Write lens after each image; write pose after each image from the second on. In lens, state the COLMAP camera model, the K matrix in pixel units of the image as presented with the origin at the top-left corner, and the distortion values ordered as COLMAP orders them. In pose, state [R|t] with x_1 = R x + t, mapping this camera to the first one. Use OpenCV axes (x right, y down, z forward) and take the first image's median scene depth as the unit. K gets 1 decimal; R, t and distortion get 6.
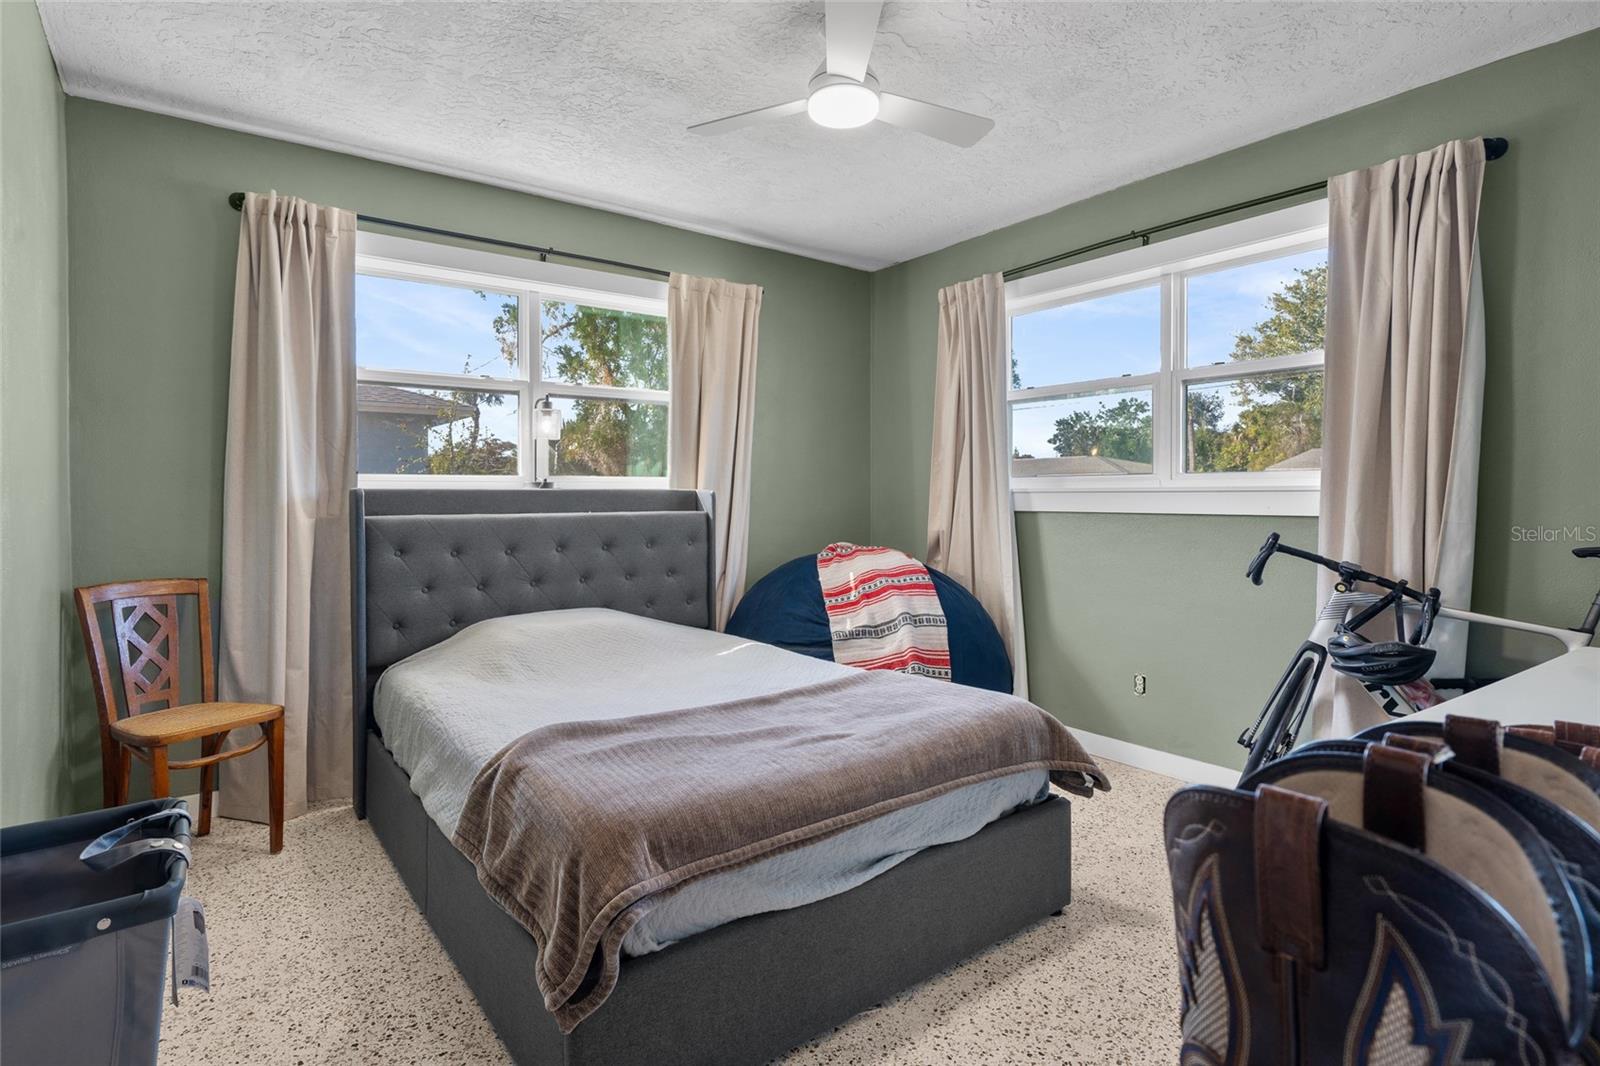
lens RADIAL K [[825.1, 0, 803.6], [0, 825.1, 511.0], [0, 0, 1]] dist [0.050810, 0.000170]
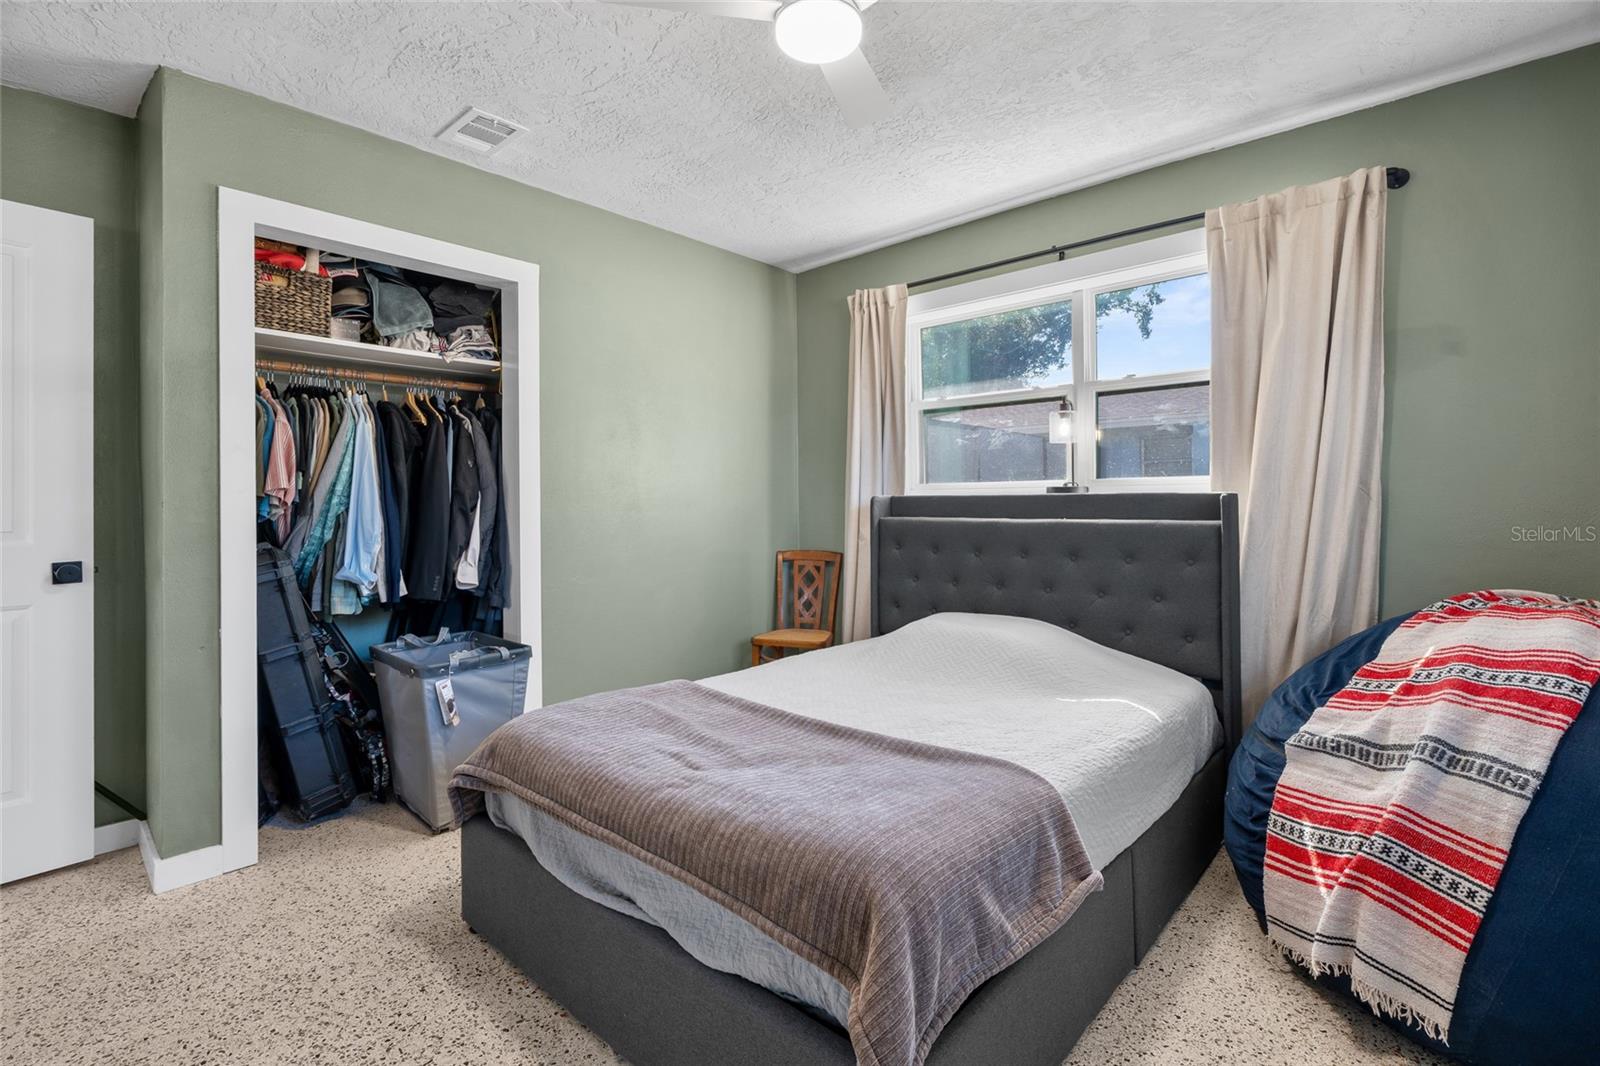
lens RADIAL K [[735.2, 0, 800.1], [0, 735.2, 502.2], [0, 0, 1]] dist [0.001038, 0.000386]
pose [[0.177330, 0.003608, -0.984145, 0.543069], [-0.018642, 0.999826, 0.000307, -0.011232], [0.983975, 0.018292, 0.177366, 0.614386]]
